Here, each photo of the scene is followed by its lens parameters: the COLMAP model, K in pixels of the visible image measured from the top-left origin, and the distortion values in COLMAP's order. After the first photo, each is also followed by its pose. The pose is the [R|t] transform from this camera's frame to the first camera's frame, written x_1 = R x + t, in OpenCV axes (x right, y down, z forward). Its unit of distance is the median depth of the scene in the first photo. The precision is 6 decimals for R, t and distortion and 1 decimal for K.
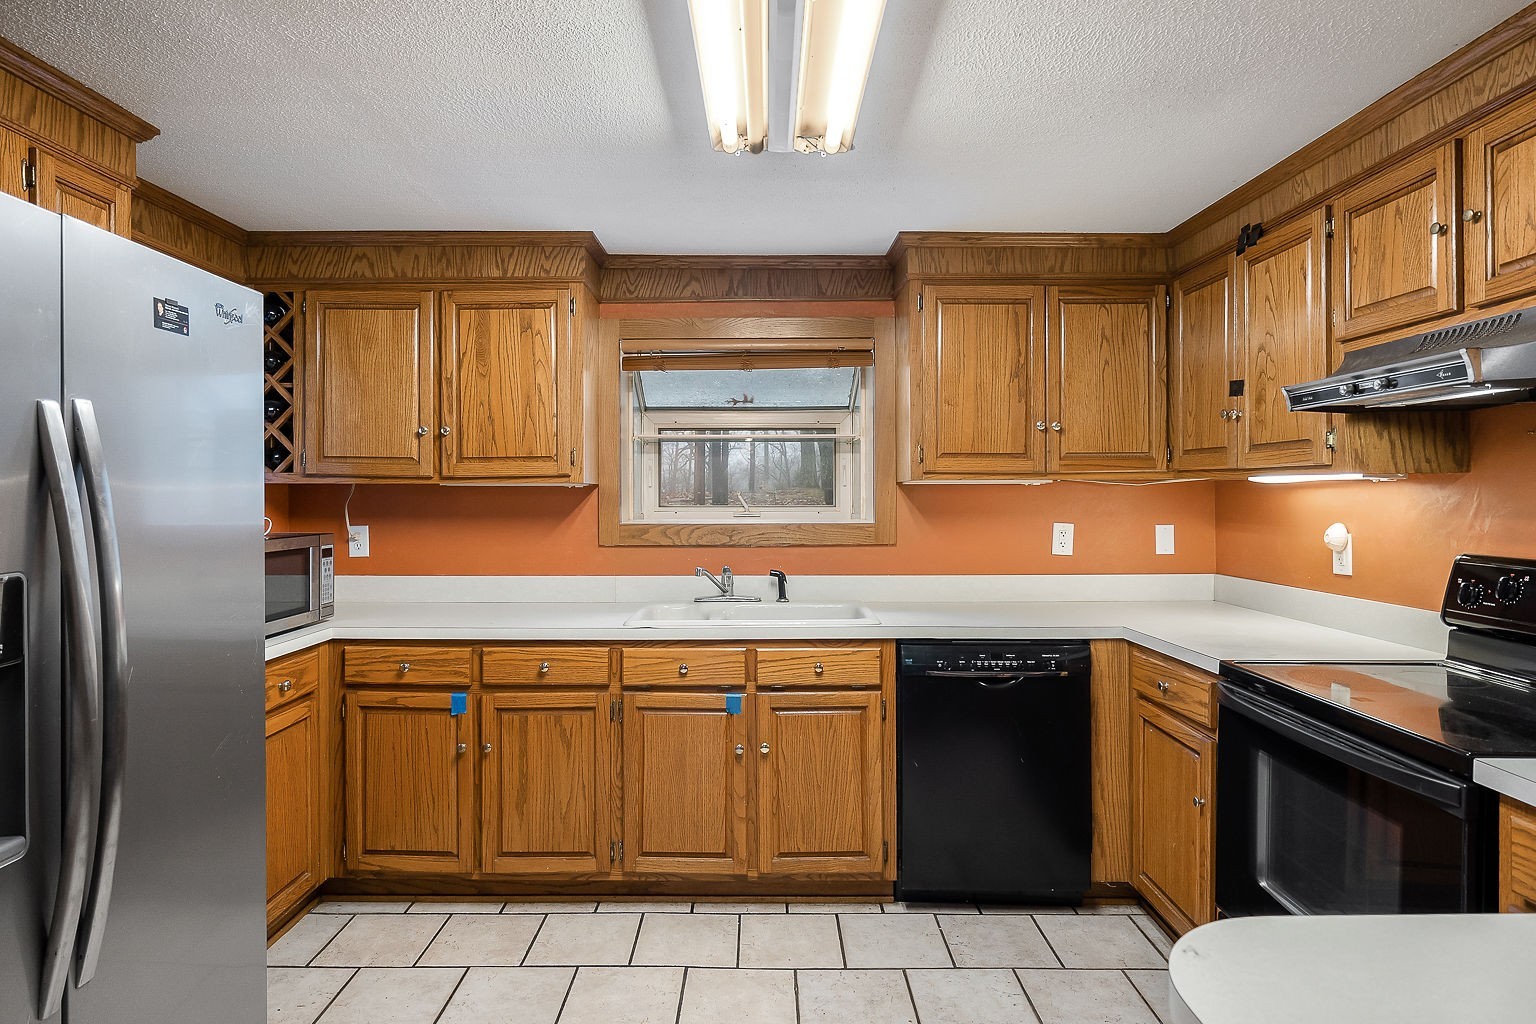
lens RADIAL K [[763.6, 0, 768.0], [0, 763.6, 512.0], [0, 0, 1]] dist [-0.002419, 0.000095]
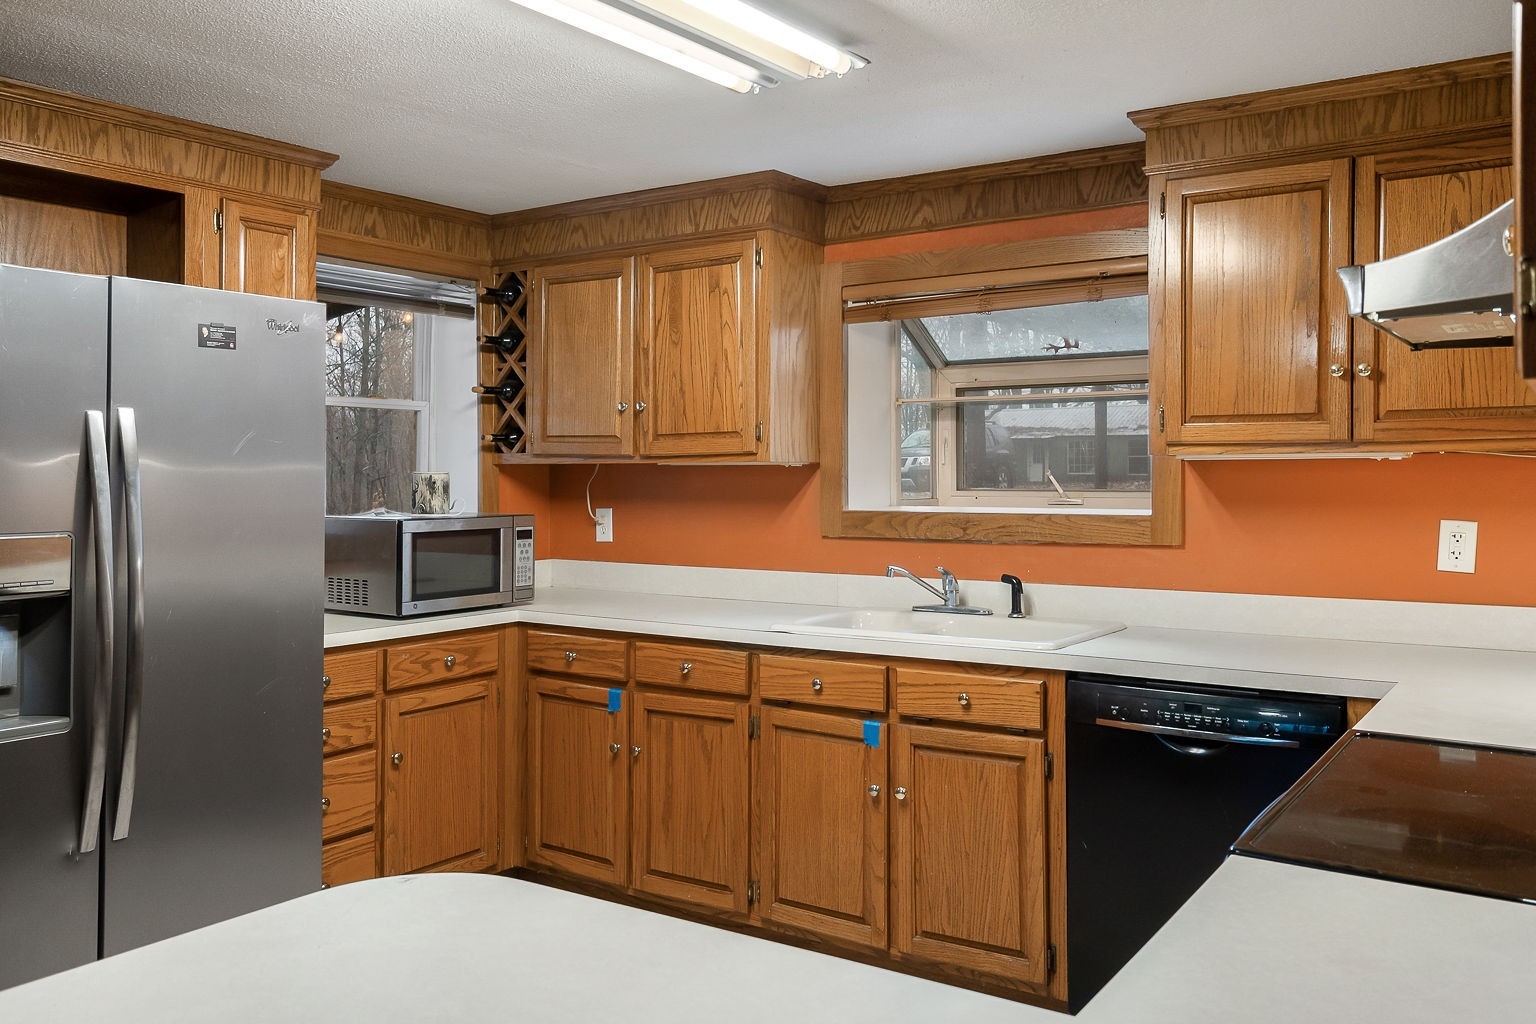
lens RADIAL K [[1042.5, 0, 768.0], [0, 1042.5, 474.9], [0, 0, 1]] dist [-0.002324, -0.002373]
pose [[0.871595, -0.000506, -0.490226, 0.367367], [-0.009743, 0.999784, -0.018354, -0.001924], [0.490129, 0.020774, 0.871402, -0.021184]]
